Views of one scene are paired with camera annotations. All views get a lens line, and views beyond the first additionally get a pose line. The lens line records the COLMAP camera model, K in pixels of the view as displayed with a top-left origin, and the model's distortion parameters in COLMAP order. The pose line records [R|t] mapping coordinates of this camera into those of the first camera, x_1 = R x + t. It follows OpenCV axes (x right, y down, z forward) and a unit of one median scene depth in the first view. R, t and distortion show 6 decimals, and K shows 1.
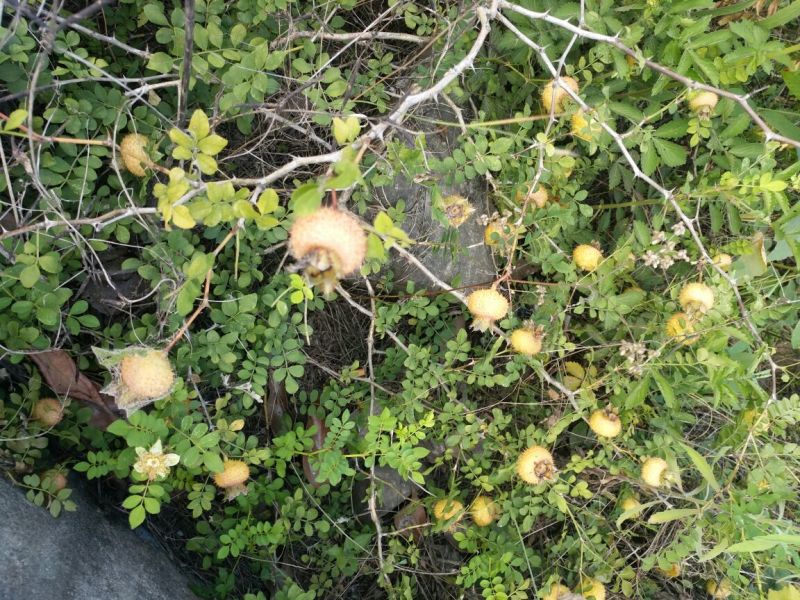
lens RADIAL K [[673.8, 0, 400.0], [0, 673.8, 300.0], [0, 0, 1]] dist [0.130068, -0.299246]
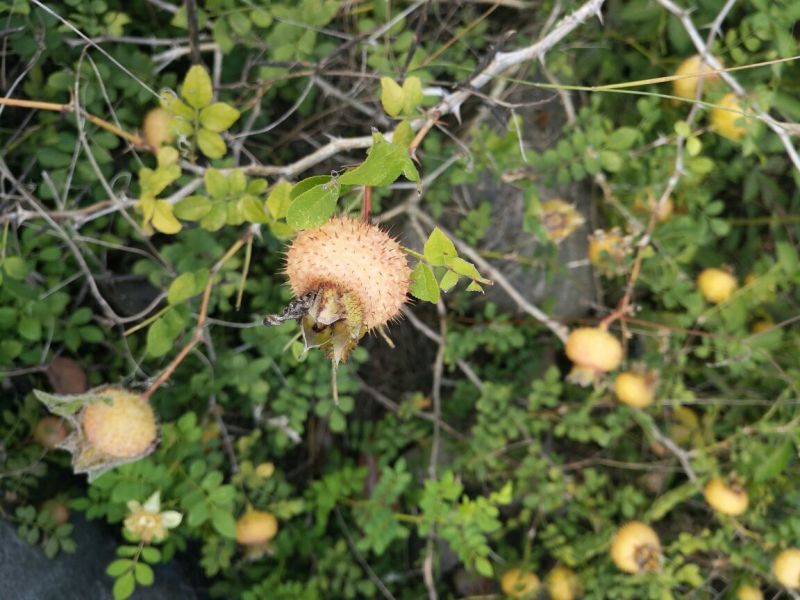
lens RADIAL K [[685.3, 0, 400.0], [0, 685.3, 300.0], [0, 0, 1]] dist [-0.012780, -0.002312]
pose [[0.990646, 0.063939, -0.120553, 0.006032], [-0.063616, 0.997953, 0.006535, -0.030614], [0.120724, 0.001195, 0.992685, 0.180833]]
